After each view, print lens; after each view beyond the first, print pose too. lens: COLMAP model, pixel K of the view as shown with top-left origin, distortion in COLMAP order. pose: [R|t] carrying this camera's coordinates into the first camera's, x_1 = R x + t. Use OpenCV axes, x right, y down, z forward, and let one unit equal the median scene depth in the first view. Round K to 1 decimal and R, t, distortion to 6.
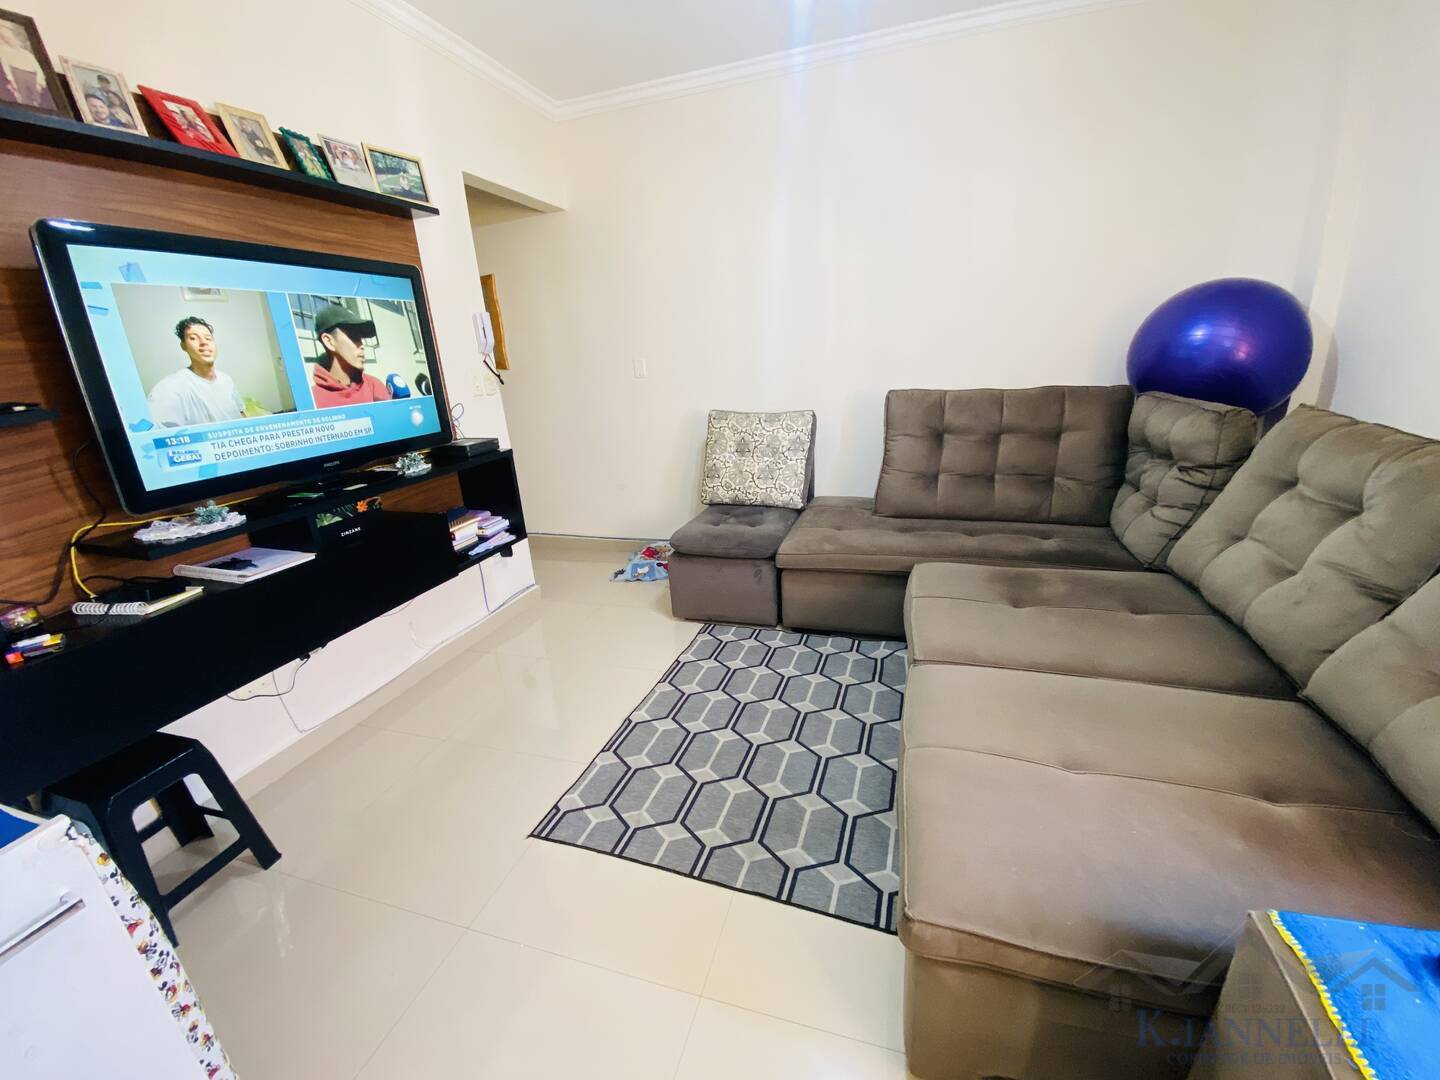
lens RADIAL K [[575.7, 0, 720.0], [0, 575.7, 540.0], [0, 0, 1]] dist [0.020162, -0.000112]
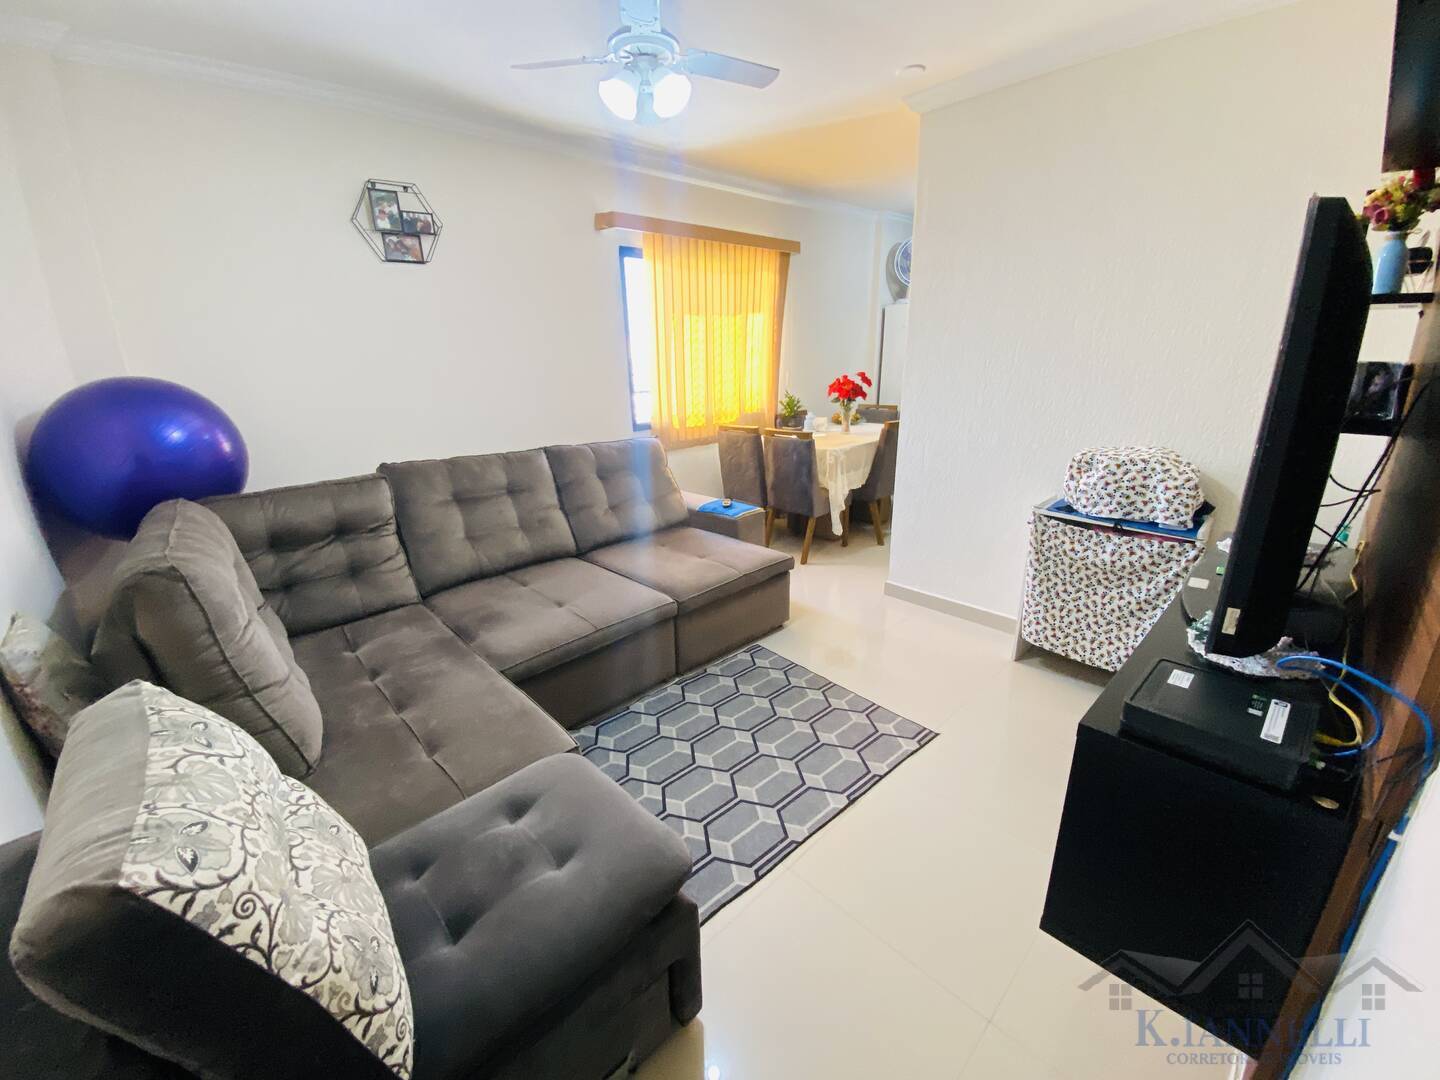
lens RADIAL K [[575.7, 0, 720.0], [0, 575.7, 540.0], [0, 0, 1]] dist [0.020162, -0.000112]
pose [[-0.876799, -0.061147, 0.476953, -0.359997], [0.221554, 0.828955, 0.513564, -0.503953], [-0.426775, 0.555963, -0.713279, 1.396667]]
